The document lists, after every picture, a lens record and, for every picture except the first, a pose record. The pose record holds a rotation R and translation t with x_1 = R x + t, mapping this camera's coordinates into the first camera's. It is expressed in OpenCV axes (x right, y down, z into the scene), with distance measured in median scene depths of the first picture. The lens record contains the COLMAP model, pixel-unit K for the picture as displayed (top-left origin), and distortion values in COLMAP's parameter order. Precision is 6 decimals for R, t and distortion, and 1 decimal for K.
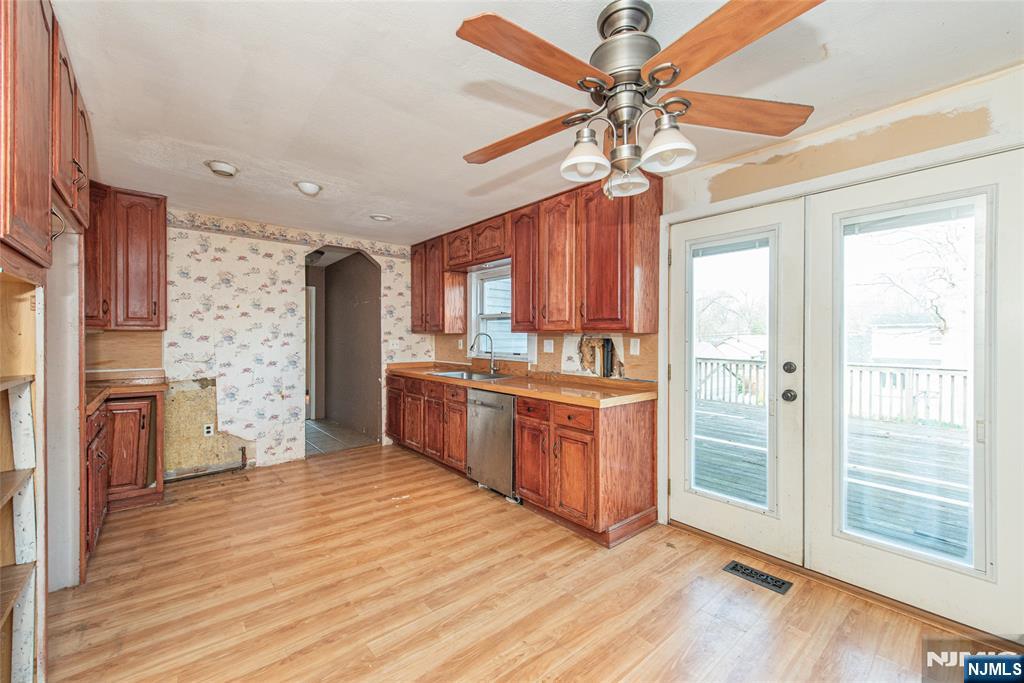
lens RADIAL K [[410.5, 0, 517.0], [0, 410.5, 340.1], [0, 0, 1]] dist [0.004090, 0.000188]
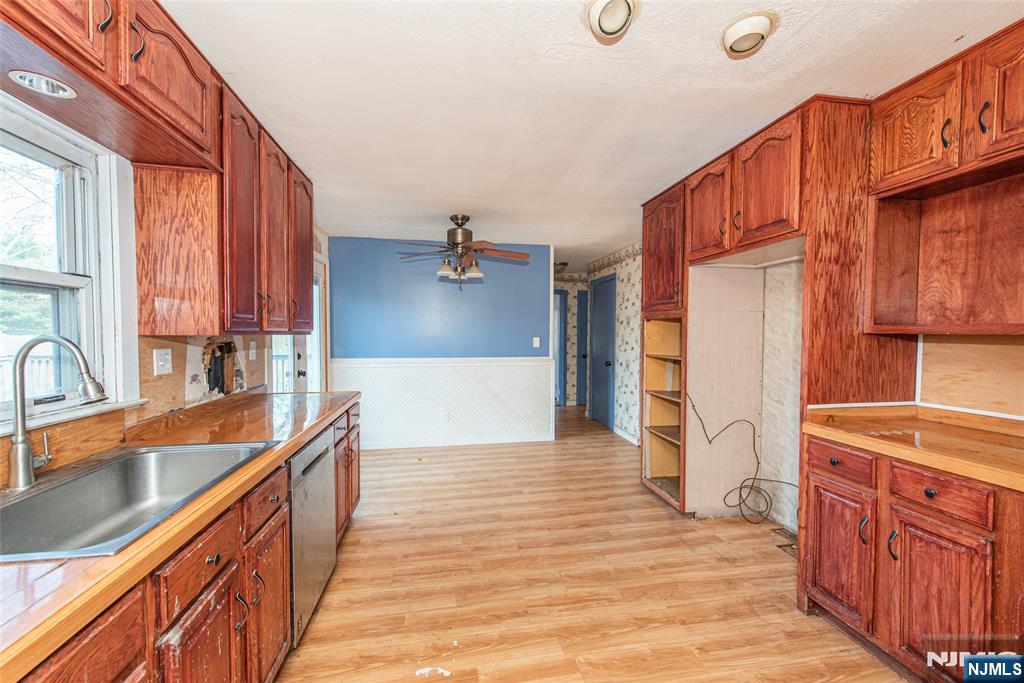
lens RADIAL K [[410.5, 0, 513.6], [0, 410.5, 342.2], [0, 0, 1]] dist [0.004090, 0.000188]
pose [[-0.861774, -0.017610, 0.506986, -0.921065], [-0.003502, 0.999580, 0.028766, -0.043038], [-0.507280, 0.023014, -0.861474, 2.057884]]
